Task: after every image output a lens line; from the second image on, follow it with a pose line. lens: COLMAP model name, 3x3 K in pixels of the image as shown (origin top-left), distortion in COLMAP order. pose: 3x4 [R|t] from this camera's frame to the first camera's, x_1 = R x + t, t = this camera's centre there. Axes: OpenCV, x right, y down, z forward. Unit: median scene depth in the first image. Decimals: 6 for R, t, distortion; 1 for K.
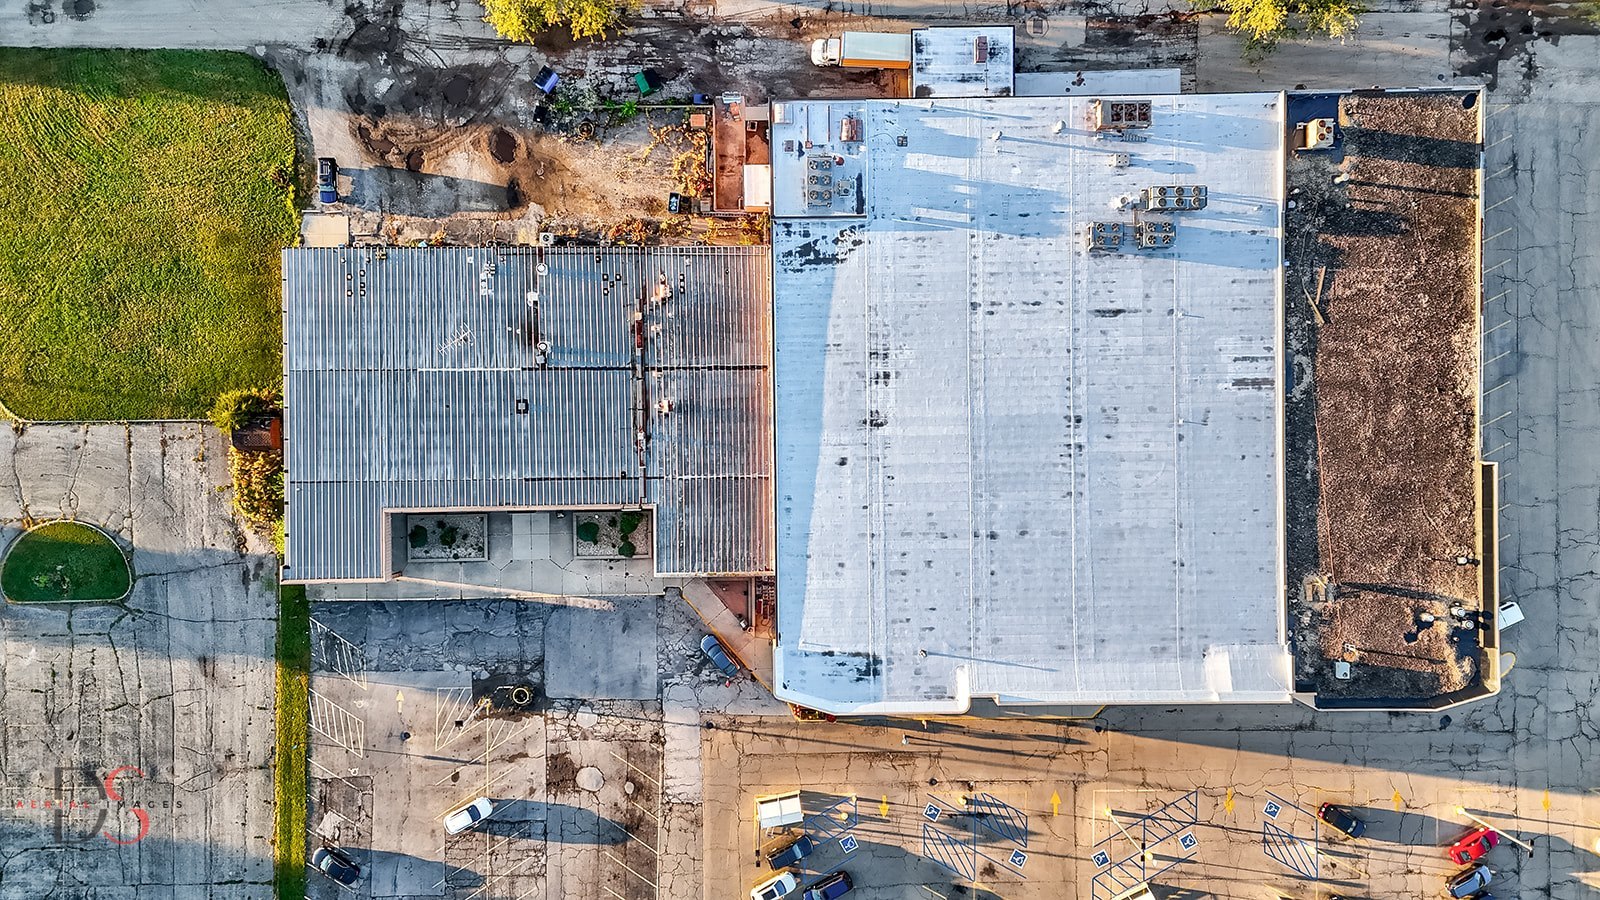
lens RADIAL K [[1170.0, 0, 793.0], [0, 1170.0, 439.8], [0, 0, 1]] dist [0.091836, -0.050432]
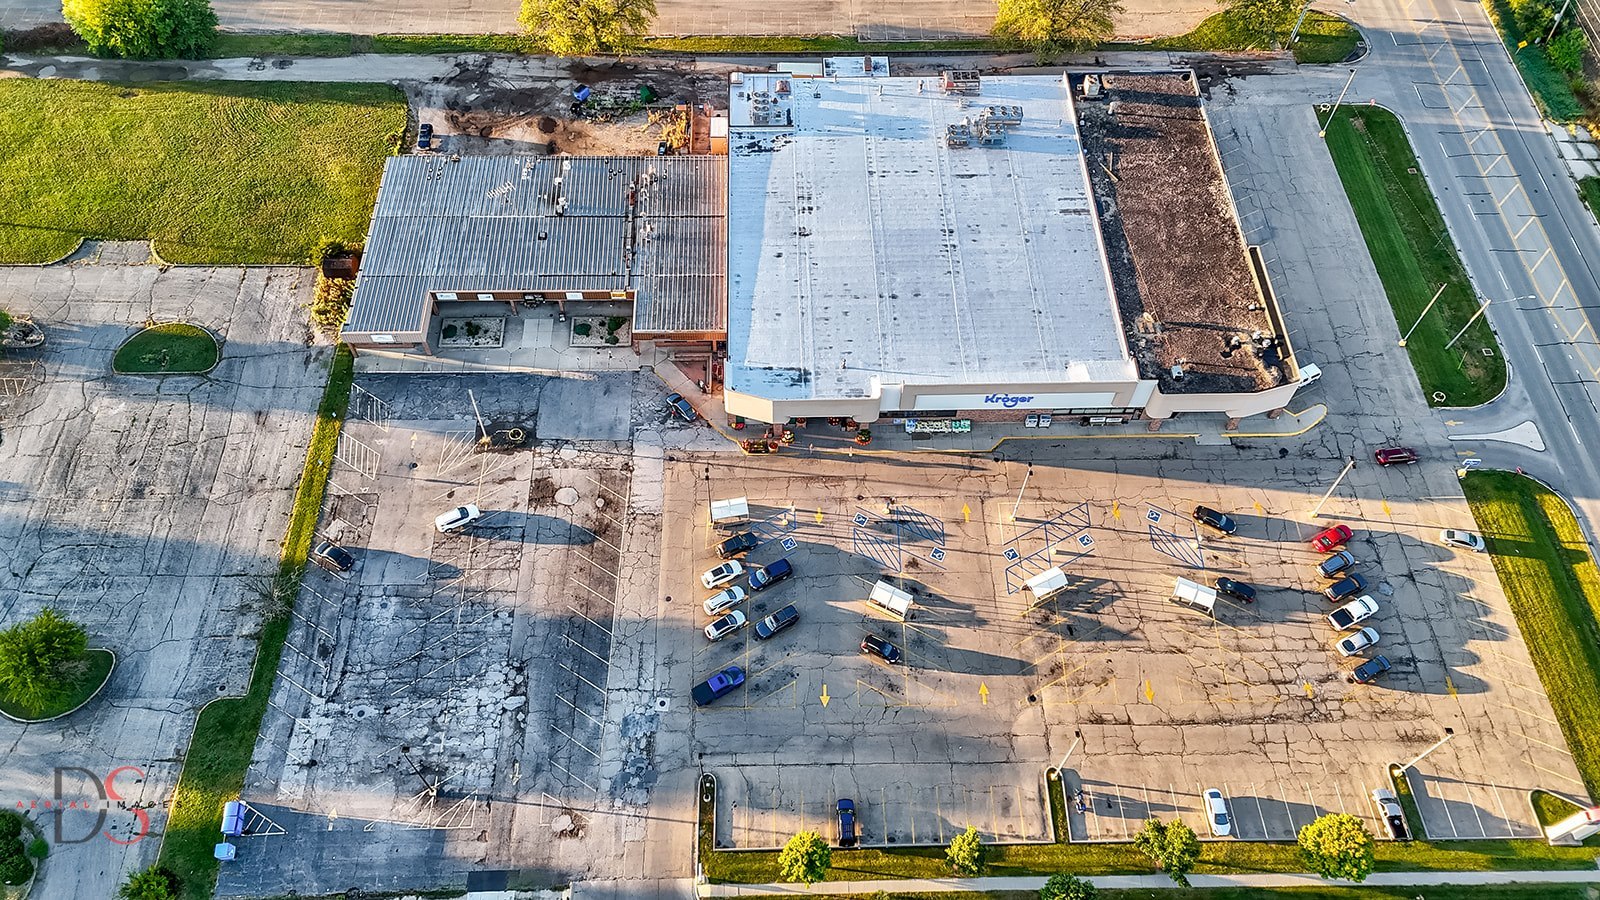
lens RADIAL K [[1170.0, 0, 796.7], [0, 1170.0, 465.3], [0, 0, 1]] dist [0.091836, -0.050432]
pose [[0.999907, -0.012154, 0.006189, 0.049070], [0.013531, 0.826845, -0.562267, 0.922104], [0.001716, 0.562299, 0.826933, 0.024139]]
